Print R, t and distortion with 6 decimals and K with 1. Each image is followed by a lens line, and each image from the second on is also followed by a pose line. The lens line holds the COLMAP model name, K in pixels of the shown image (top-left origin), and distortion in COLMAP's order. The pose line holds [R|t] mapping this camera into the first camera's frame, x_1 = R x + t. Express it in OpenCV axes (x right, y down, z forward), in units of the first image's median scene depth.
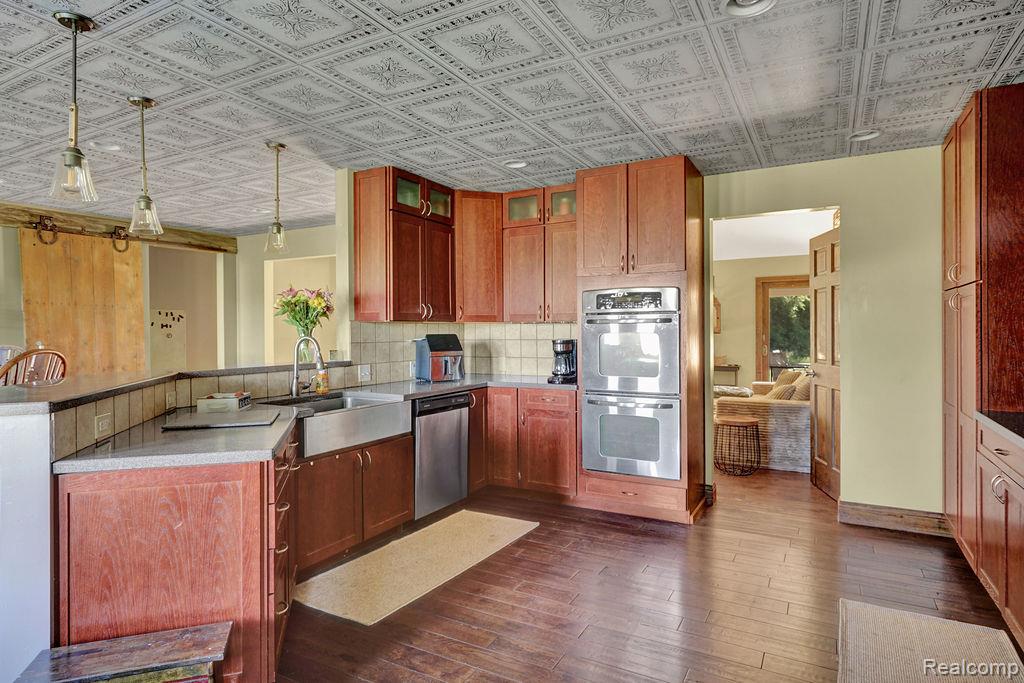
lens RADIAL K [[570.8, 0, 515.0], [0, 570.8, 331.5], [0, 0, 1]] dist [-0.001753, 0.001773]
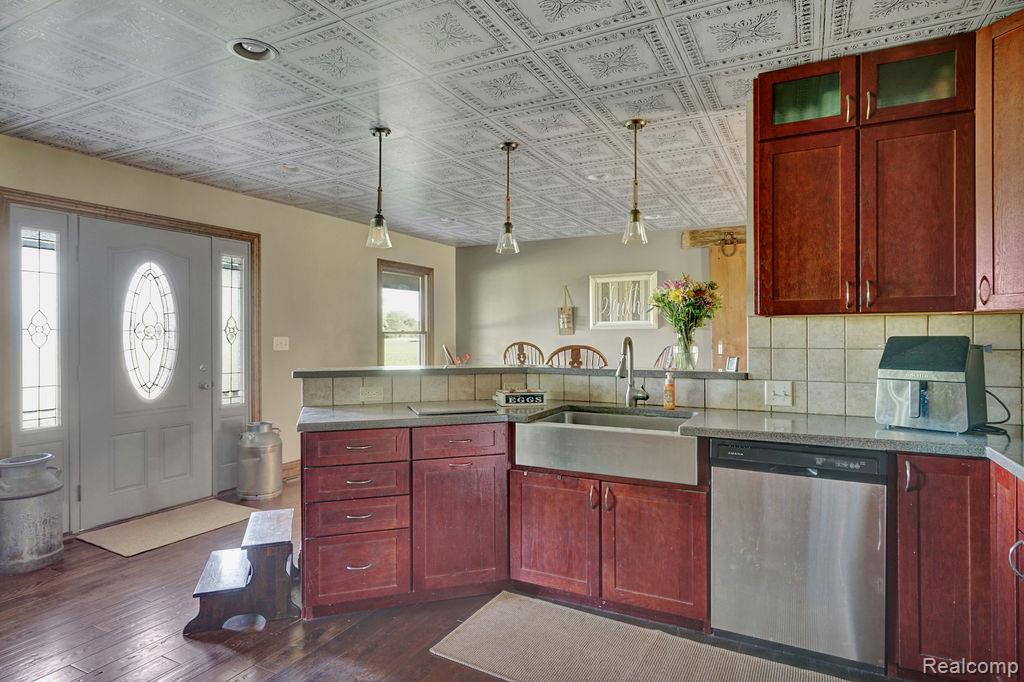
lens RADIAL K [[570.8, 0, 517.9], [0, 570.8, 336.5], [0, 0, 1]] dist [-0.001753, 0.001773]
pose [[0.025903, 0.006410, -0.999644, 0.419475], [0.002266, 0.999976, 0.006471, 0.001078], [0.999662, -0.002433, 0.025888, 0.707117]]
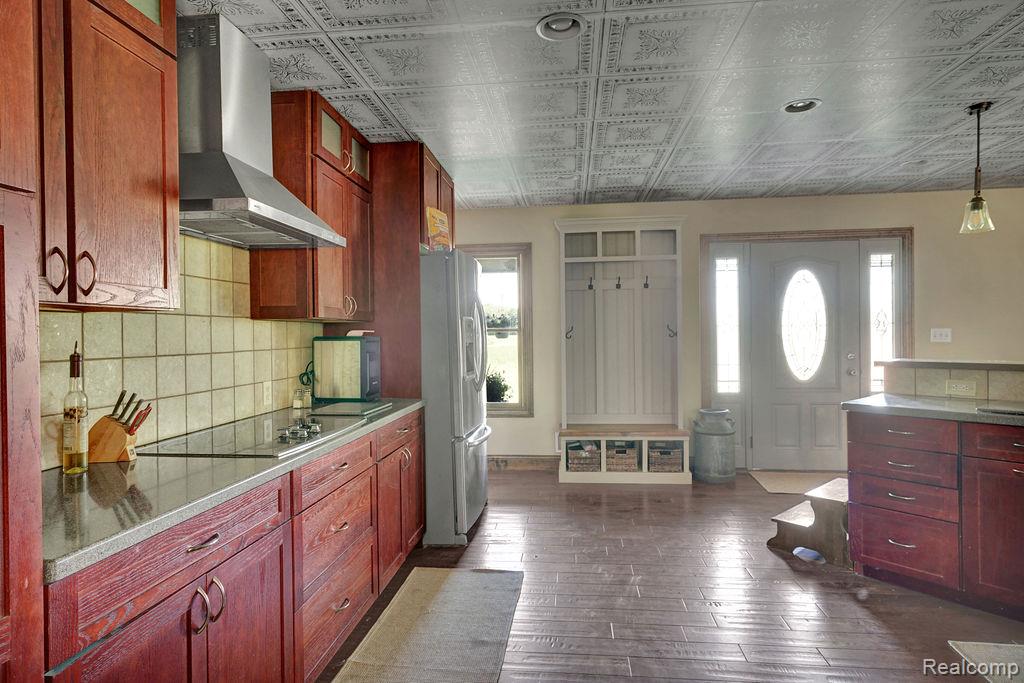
lens RADIAL K [[570.8, 0, 517.0], [0, 570.8, 341.1], [0, 0, 1]] dist [-0.001753, 0.001773]
pose [[-0.921418, 0.024986, -0.387768, 0.464140], [0.020400, 0.999665, 0.015941, -0.001415], [0.388036, 0.006778, -0.921619, 0.999004]]
